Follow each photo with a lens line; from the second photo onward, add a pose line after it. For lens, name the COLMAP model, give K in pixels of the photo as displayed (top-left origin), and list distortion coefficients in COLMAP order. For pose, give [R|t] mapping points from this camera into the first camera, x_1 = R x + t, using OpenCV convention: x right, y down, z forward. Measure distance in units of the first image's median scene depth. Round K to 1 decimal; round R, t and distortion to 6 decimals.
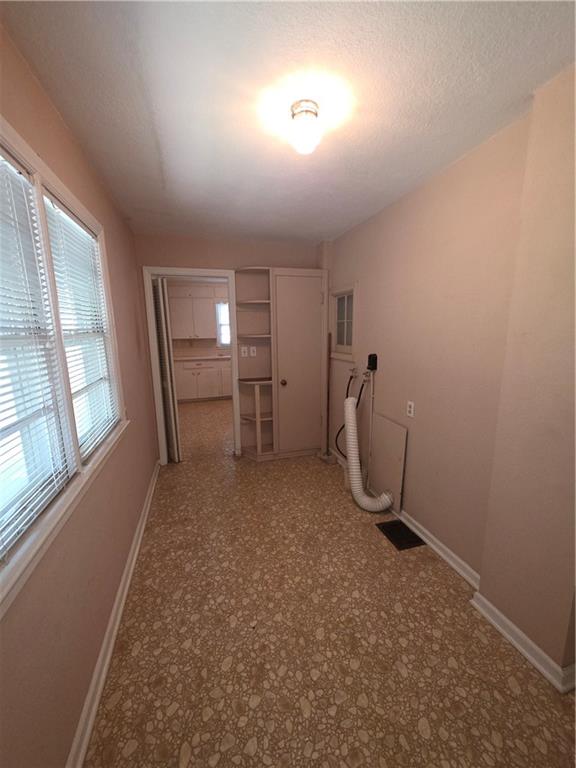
lens RADIAL K [[311.0, 0, 287.1], [0, 311.0, 343.4], [0, 0, 1]] dist [0.000016, -0.000112]
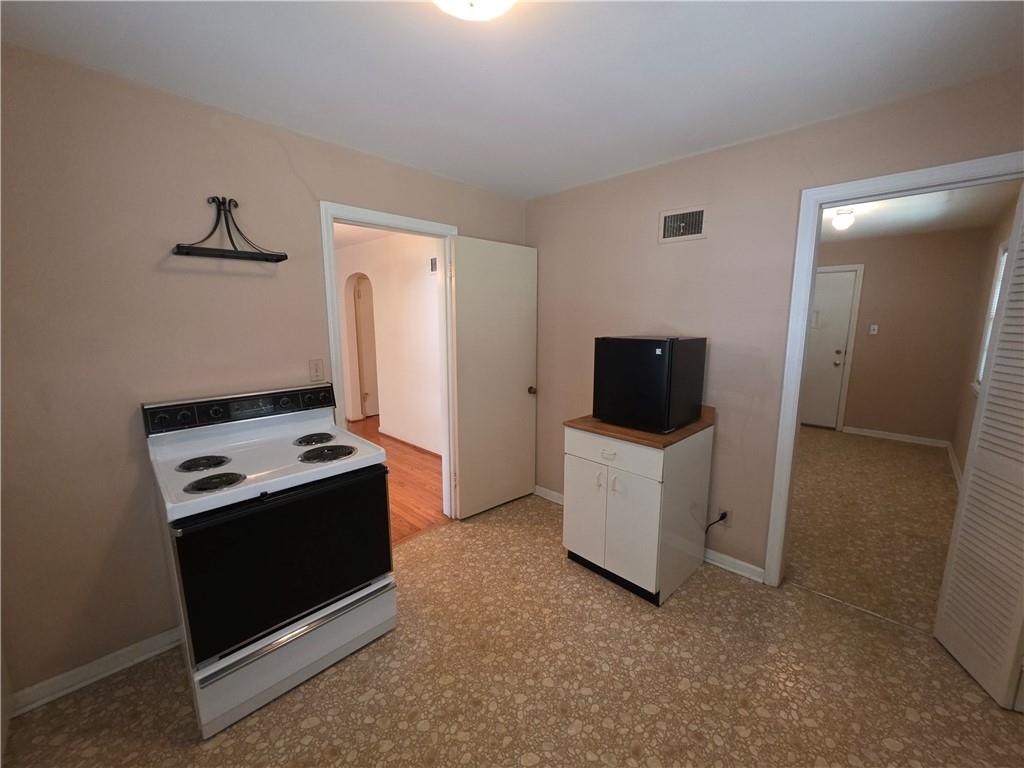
lens RADIAL K [[409.1, 0, 512.0], [0, 409.1, 384.0], [0, 0, 1]] dist [0.001026, 0.000245]
pose [[0.492652, 0.146391, -0.857825, 0.737884], [-0.038709, 0.988460, 0.146454, -0.015086], [0.869365, -0.038945, 0.492633, 0.232526]]
